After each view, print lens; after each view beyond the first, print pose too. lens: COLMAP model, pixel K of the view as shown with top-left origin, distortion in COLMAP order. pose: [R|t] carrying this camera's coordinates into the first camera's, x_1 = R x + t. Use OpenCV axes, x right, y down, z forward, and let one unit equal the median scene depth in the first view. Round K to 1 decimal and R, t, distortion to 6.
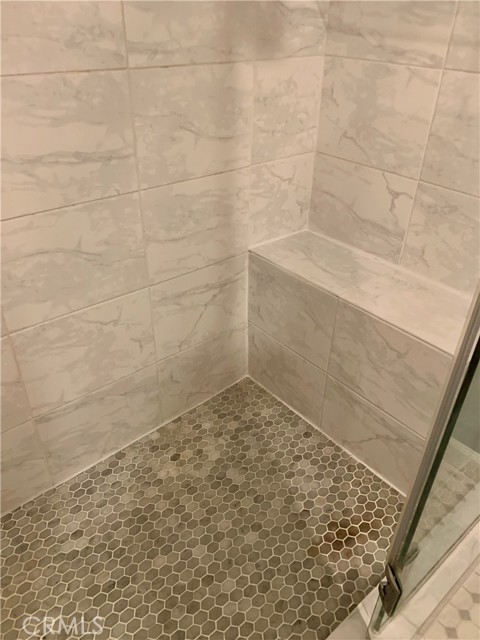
lens RADIAL K [[489.6, 0, 239.3], [0, 489.6, 331.4], [0, 0, 1]] dist [0.008932, -0.004122]
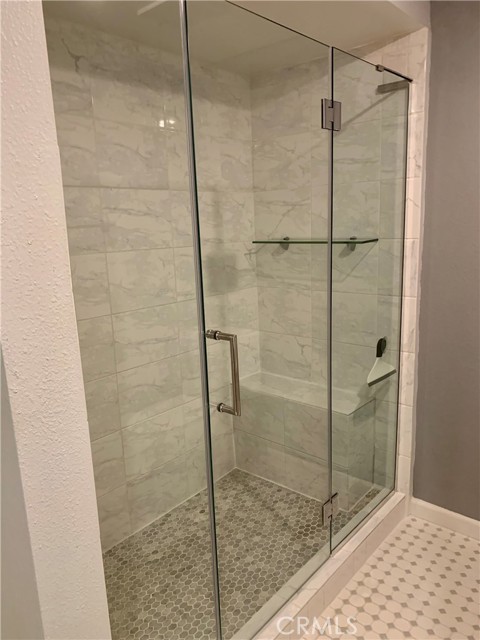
lens RADIAL K [[489.6, 0, 239.3], [0, 489.6, 331.4], [0, 0, 1]] dist [0.008932, -0.004122]
pose [[0.986838, -0.090260, 0.134180, -0.192099], [0.133305, 0.923769, -0.358998, 0.338198], [-0.091549, 0.372160, 0.923643, -0.818481]]
